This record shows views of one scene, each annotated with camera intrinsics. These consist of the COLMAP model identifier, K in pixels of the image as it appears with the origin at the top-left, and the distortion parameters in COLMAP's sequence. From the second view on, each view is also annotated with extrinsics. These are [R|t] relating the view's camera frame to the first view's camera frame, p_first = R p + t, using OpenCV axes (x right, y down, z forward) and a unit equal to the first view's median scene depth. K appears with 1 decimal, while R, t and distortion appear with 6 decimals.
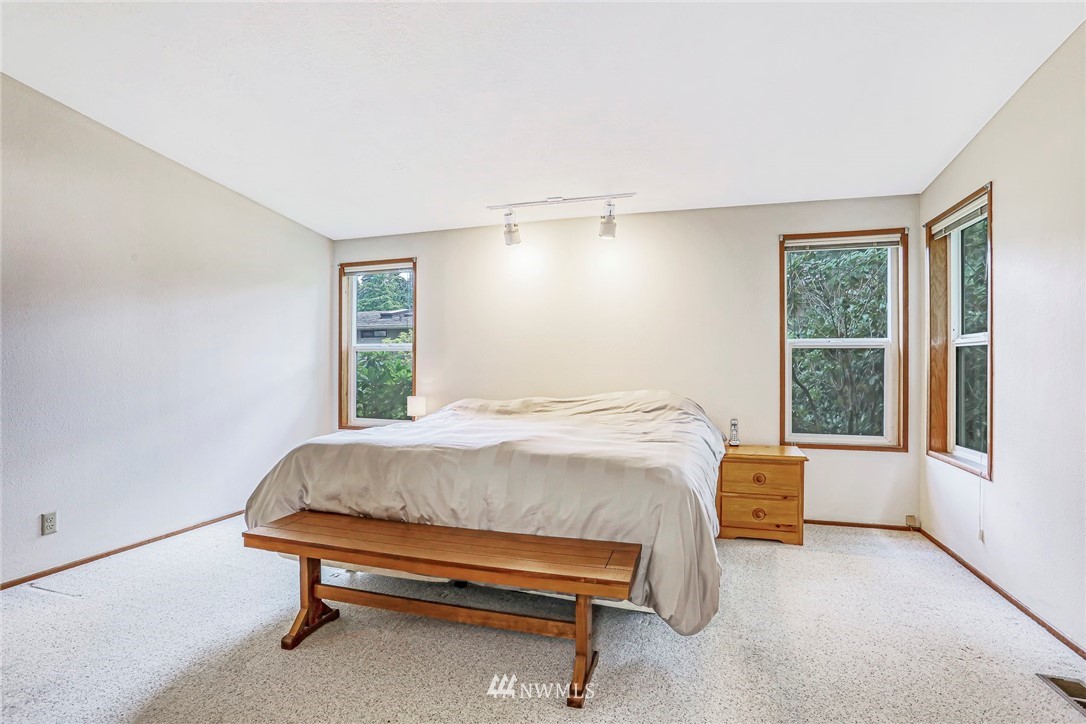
lens RADIAL K [[556.7, 0, 543.0], [0, 556.7, 362.0], [0, 0, 1]] dist [-0.075111, 0.027885]
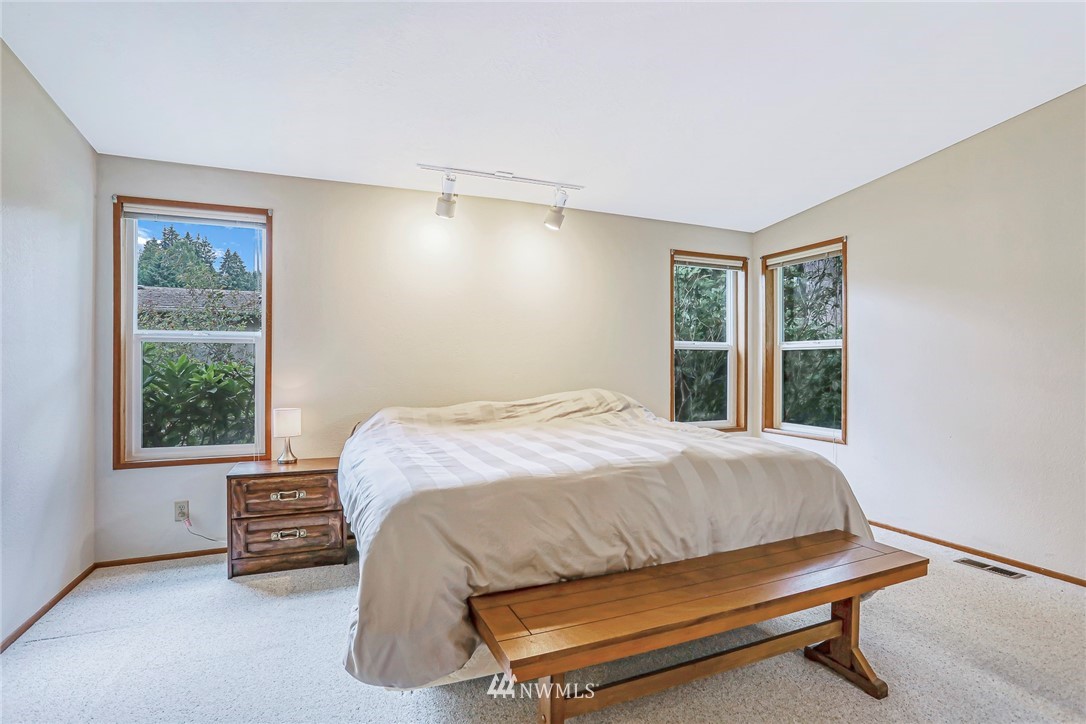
lens RADIAL K [[549.9, 0, 543.0], [0, 549.9, 362.0], [0, 0, 1]] dist [-0.054996, 0.028248]
pose [[0.749037, 0.000685, 0.662527, -0.579903], [-0.003857, 0.999987, 0.003328, -0.000386], [-0.662516, -0.005048, 0.749030, 0.355790]]
